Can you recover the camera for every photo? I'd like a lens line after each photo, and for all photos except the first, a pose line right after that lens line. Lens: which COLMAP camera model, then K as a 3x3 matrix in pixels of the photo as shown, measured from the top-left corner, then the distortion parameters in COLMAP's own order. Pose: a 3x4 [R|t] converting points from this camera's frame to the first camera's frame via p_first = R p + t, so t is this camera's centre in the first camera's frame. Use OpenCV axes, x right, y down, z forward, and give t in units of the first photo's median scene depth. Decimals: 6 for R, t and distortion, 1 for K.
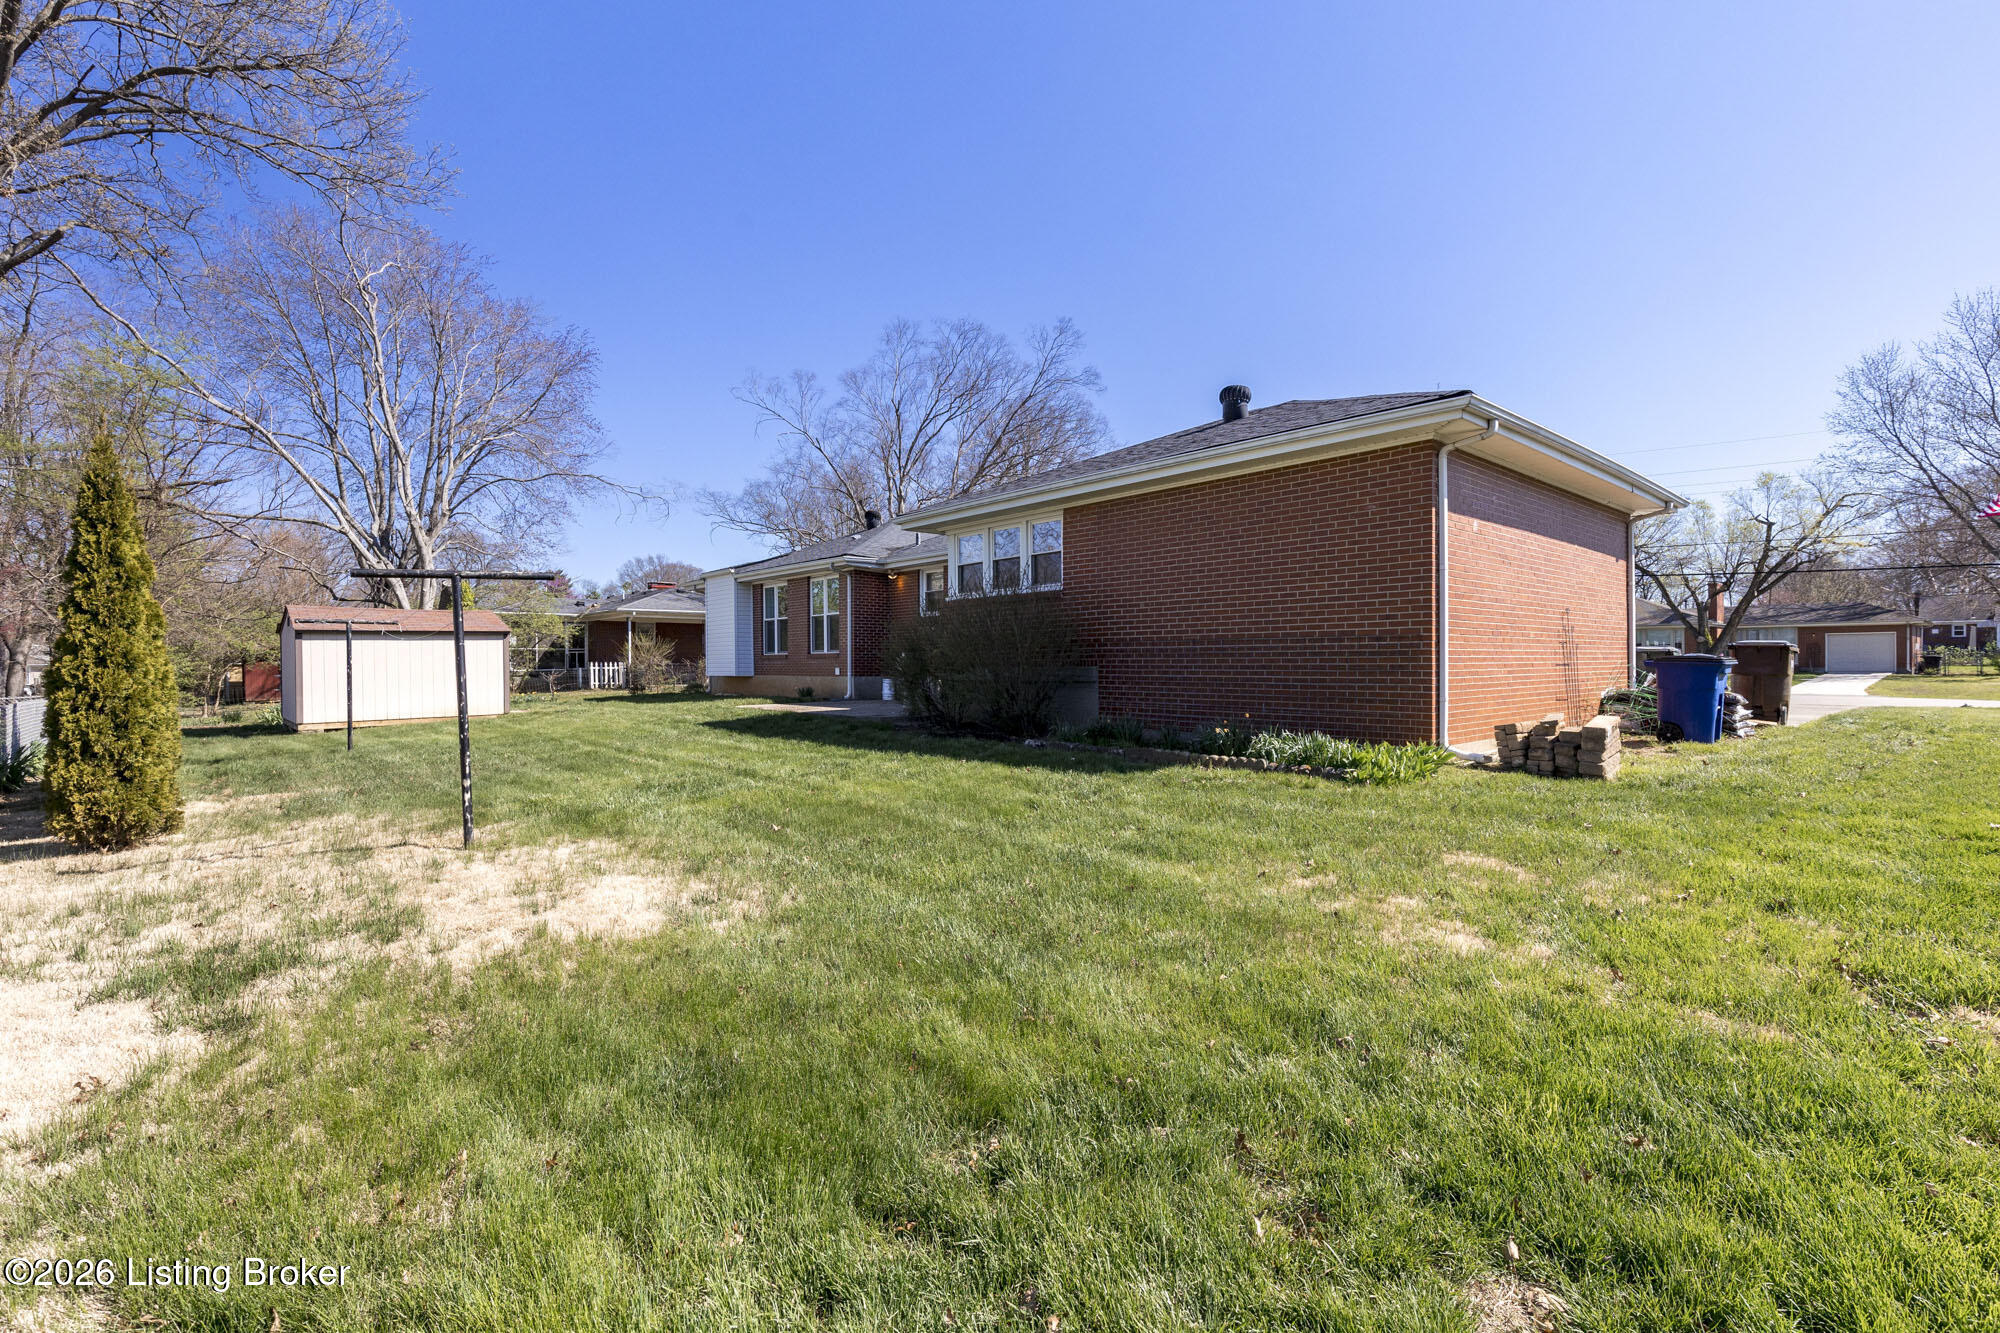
lens RADIAL K [[917.5, 0, 1002.0], [0, 917.5, 668.8], [0, 0, 1]] dist [0.004054, 0.000429]
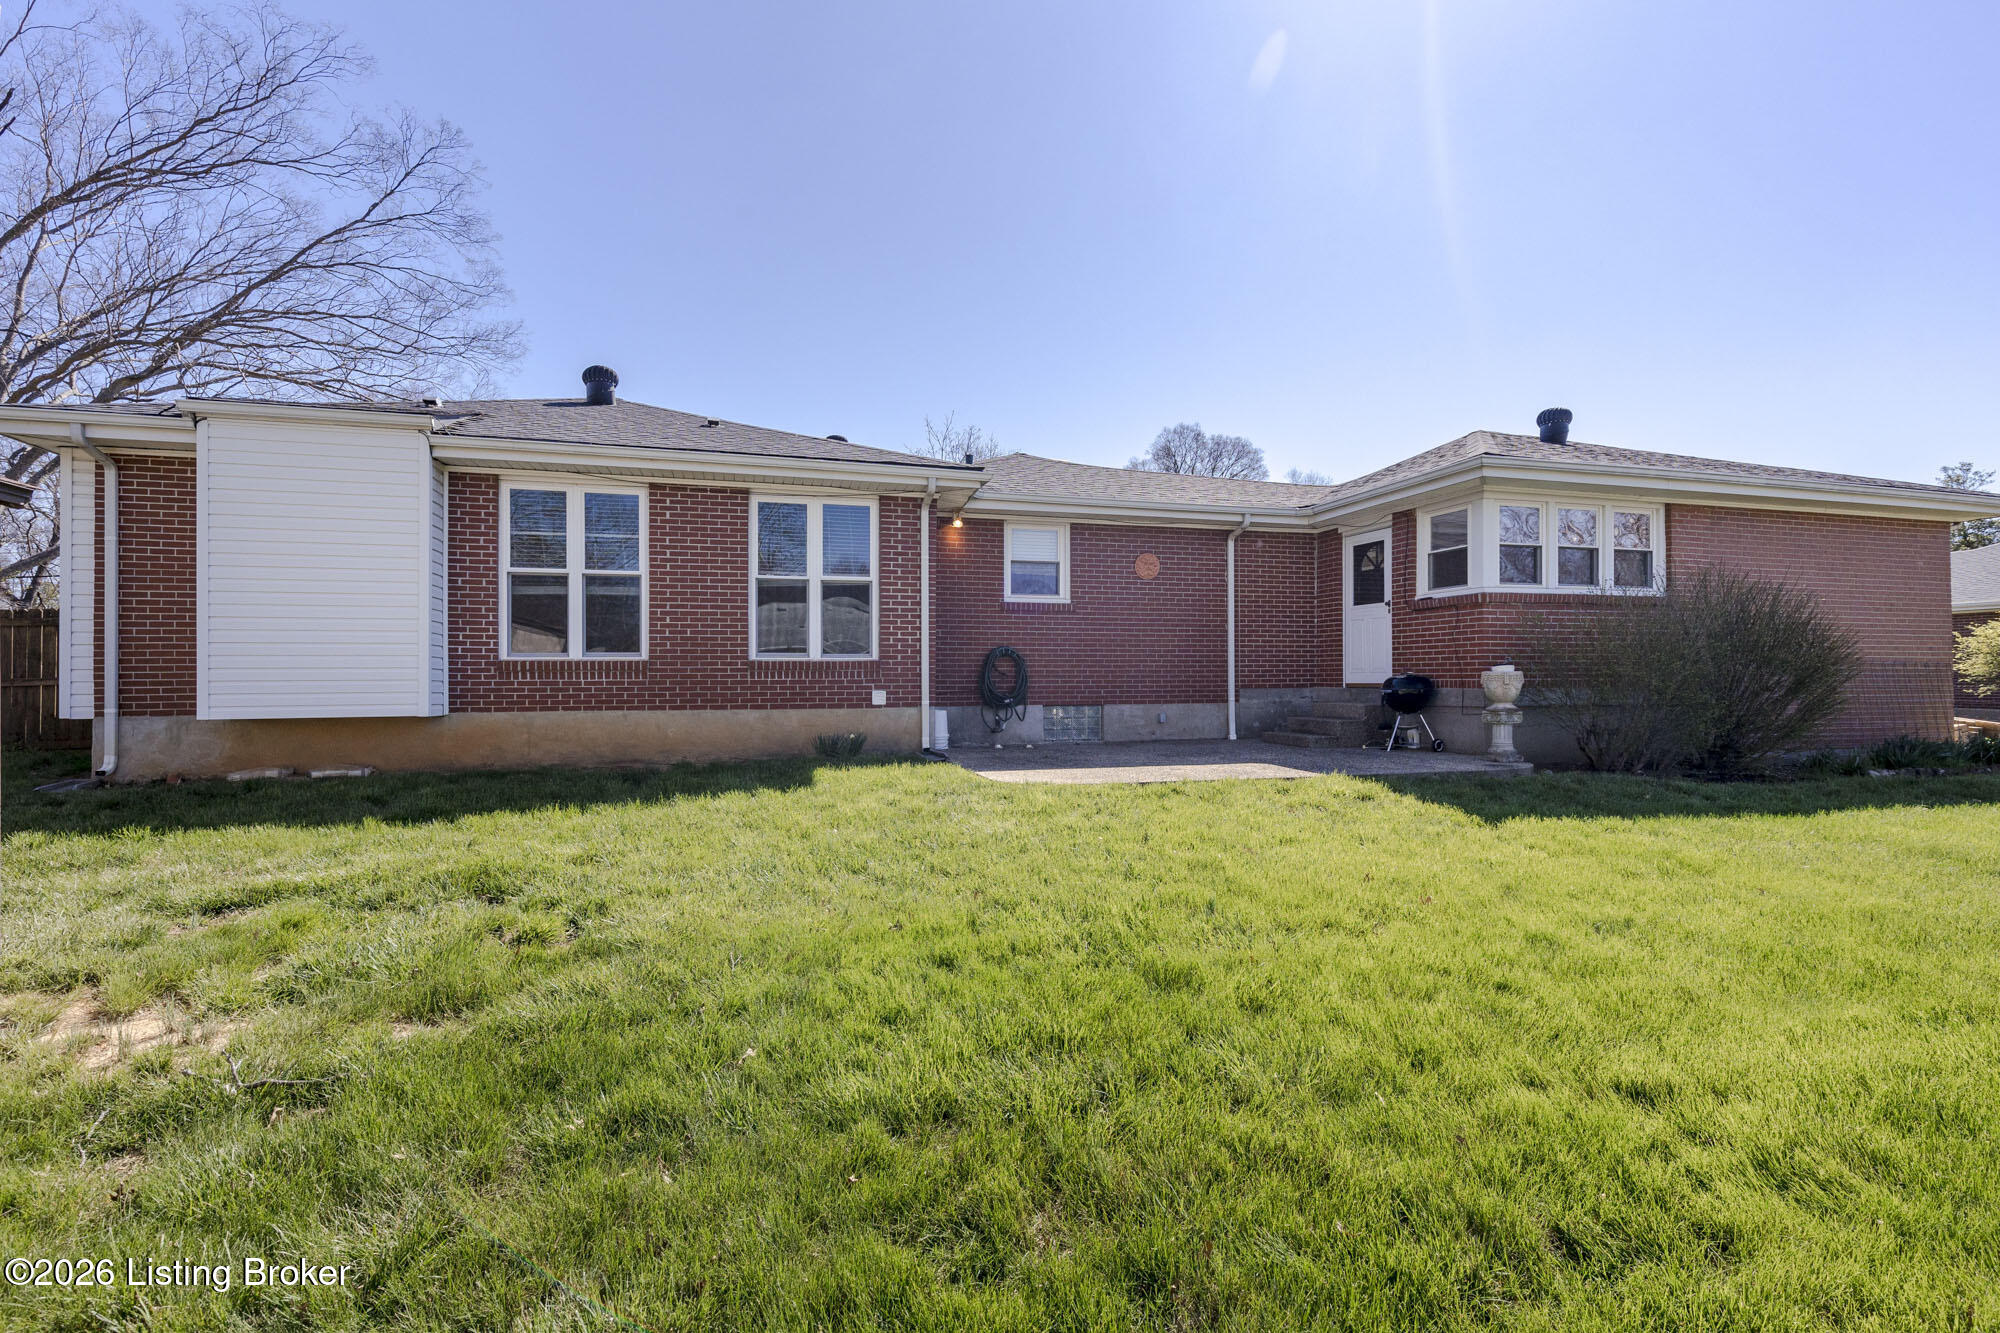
lens RADIAL K [[917.5, 0, 1008.9], [0, 917.5, 733.6], [0, 0, 1]] dist [0.004054, 0.000429]
pose [[0.493069, 0.007718, 0.869956, -0.582632], [-0.003722, 0.999970, -0.006762, 0.026050], [-0.869982, 0.000096, 0.493083, 0.702177]]
